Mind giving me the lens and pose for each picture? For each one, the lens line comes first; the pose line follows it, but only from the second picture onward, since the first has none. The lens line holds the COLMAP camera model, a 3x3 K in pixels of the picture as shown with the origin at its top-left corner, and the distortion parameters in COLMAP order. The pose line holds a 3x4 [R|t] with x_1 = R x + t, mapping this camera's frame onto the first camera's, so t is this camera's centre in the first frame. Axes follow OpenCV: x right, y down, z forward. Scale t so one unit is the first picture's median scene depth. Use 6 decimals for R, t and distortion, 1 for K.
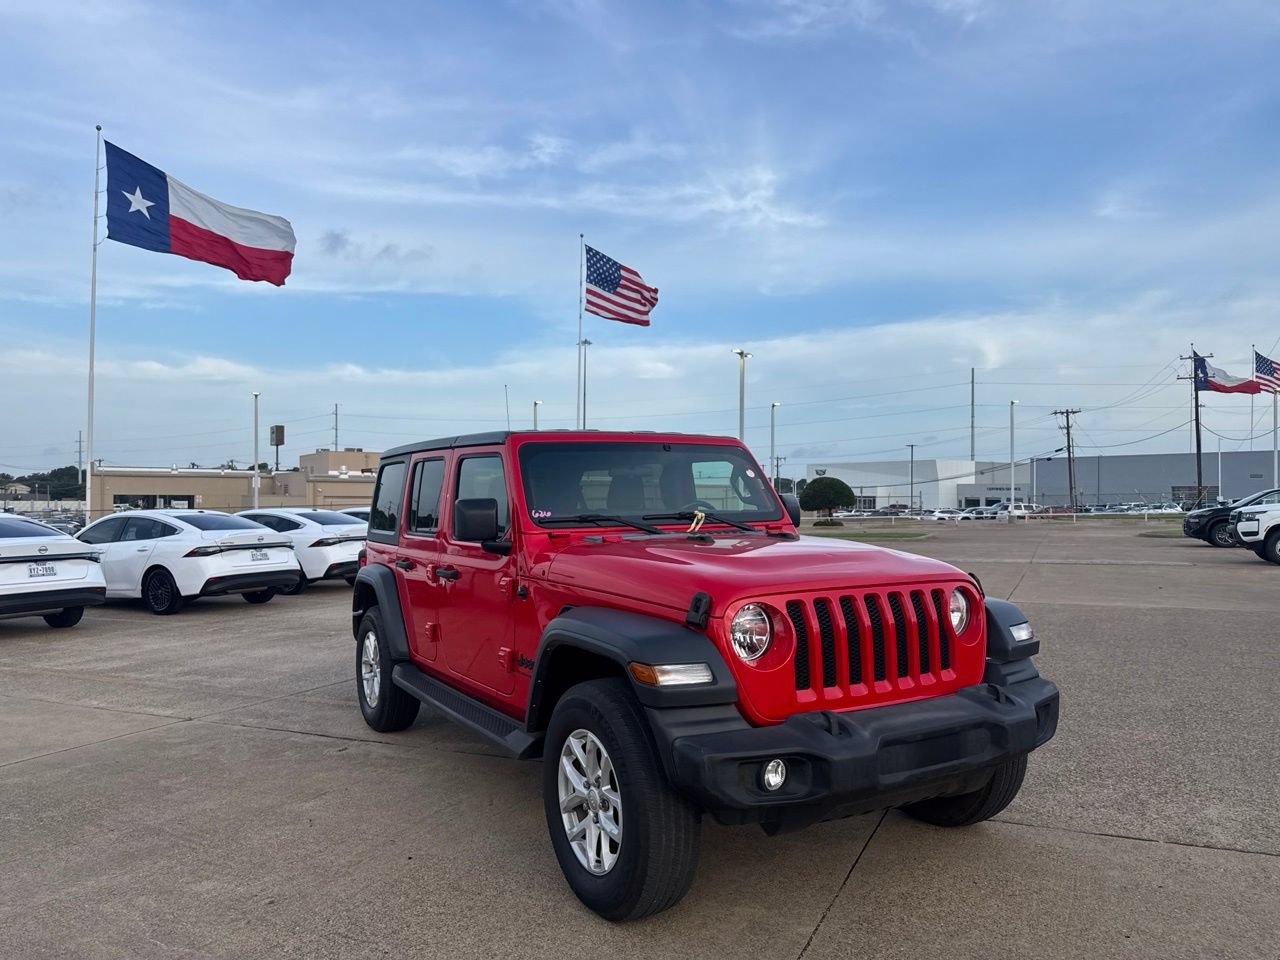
lens RADIAL K [[898.9, 0, 635.6], [0, 898.9, 487.9], [0, 0, 1]] dist [0.082687, -0.130287]
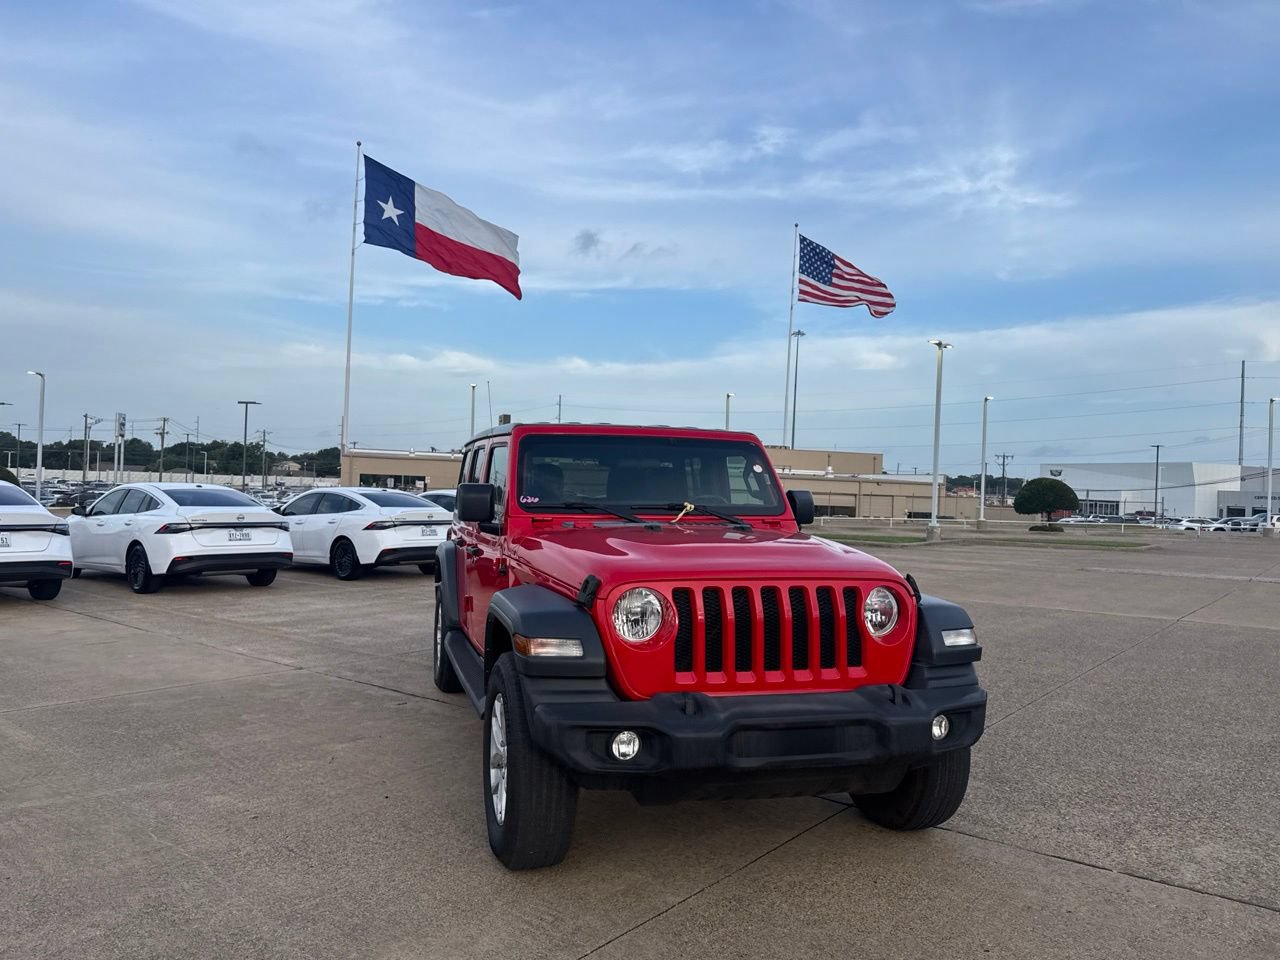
lens RADIAL K [[900.9, 0, 635.3], [0, 900.9, 478.9], [0, 0, 1]] dist [0.054074, -0.067086]
pose [[0.971649, 0.031763, -0.234284, 0.098895], [-0.031963, 0.999485, 0.002944, -0.001177], [0.234256, 0.004628, 0.972164, -0.010657]]
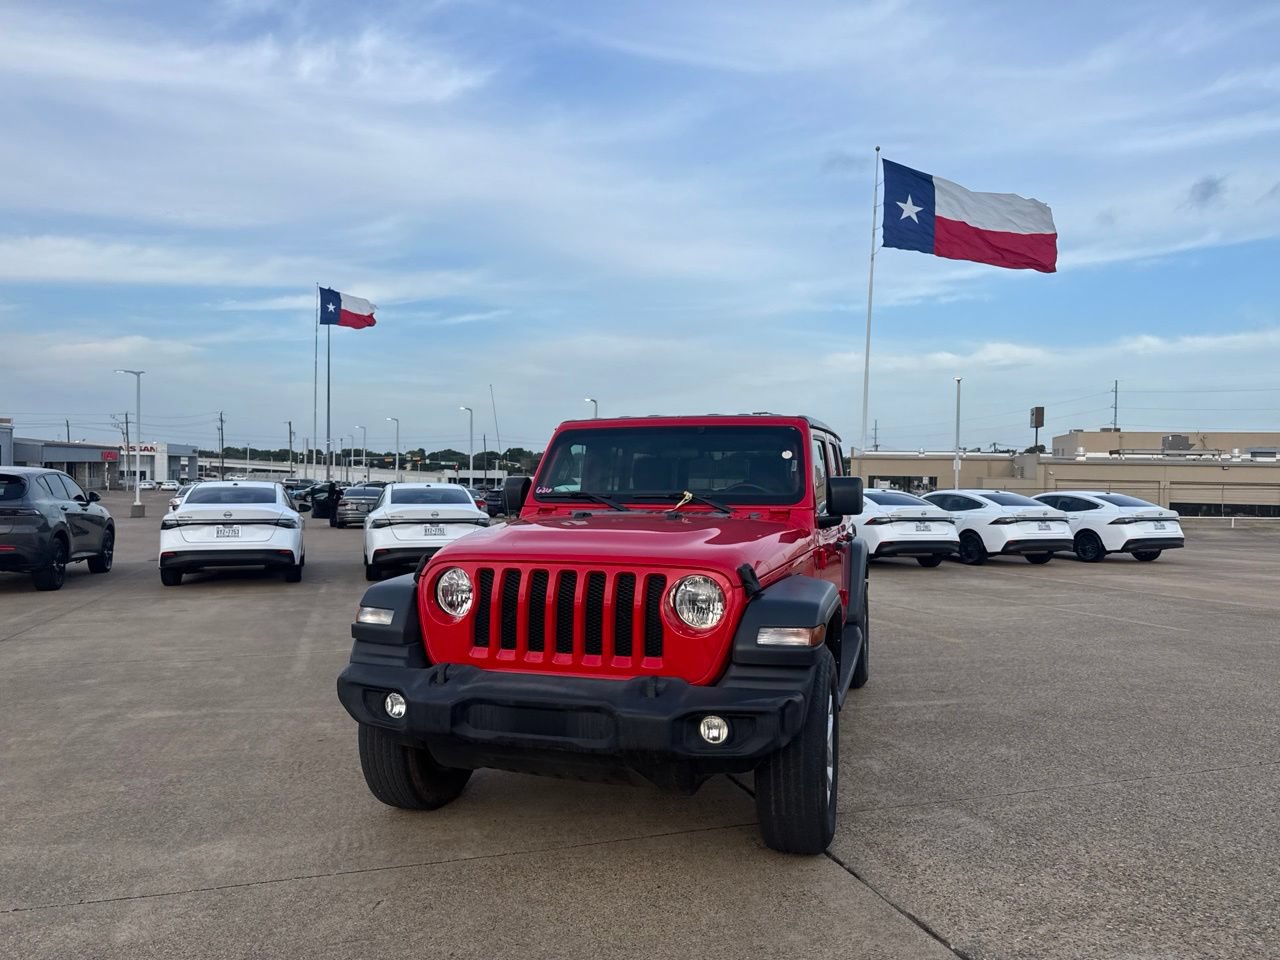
lens RADIAL K [[903.6, 0, 646.9], [0, 903.6, 483.9], [0, 0, 1]] dist [0.060099, -0.082984]
pose [[0.689287, 0.016630, -0.724297, 0.305528], [-0.005780, 0.999831, 0.017456, -0.000286], [0.724465, -0.007846, 0.689267, 0.099974]]
